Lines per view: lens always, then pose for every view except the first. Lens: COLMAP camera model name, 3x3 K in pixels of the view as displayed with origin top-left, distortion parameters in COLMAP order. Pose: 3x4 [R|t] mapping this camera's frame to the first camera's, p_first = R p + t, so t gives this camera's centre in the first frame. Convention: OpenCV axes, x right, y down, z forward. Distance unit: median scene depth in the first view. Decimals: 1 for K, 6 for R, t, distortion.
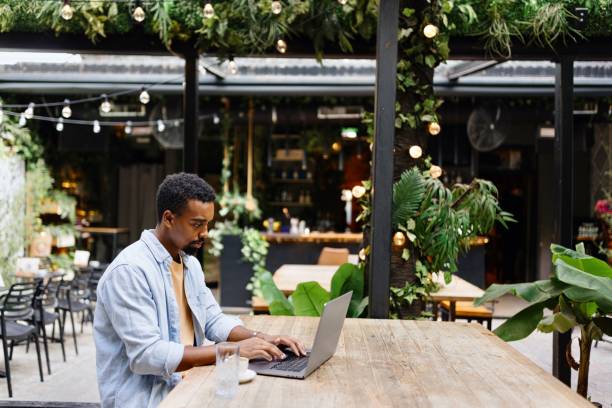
lens RADIAL K [[586.6, 0, 306.0], [0, 586.6, 204.0], [0, 0, 1]] dist [0.014162, -0.018449]
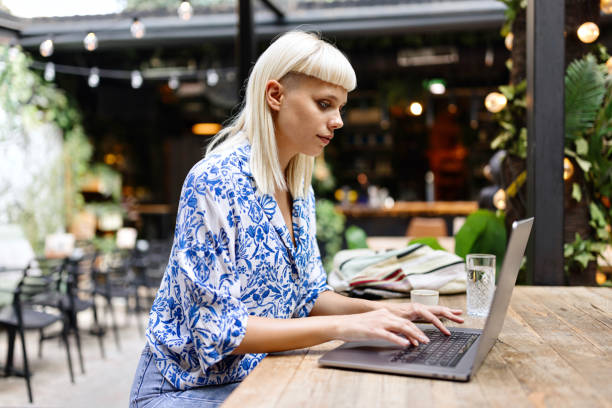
lens RADIAL K [[586.6, 0, 306.0], [0, 586.6, 204.0], [0, 0, 1]] dist [0.014162, -0.018449]
pose [[0.994742, -0.027846, -0.098551, -0.036050], [0.027524, 0.999610, -0.004626, 0.052145], [0.098641, 0.001889, 0.995121, 0.175045]]
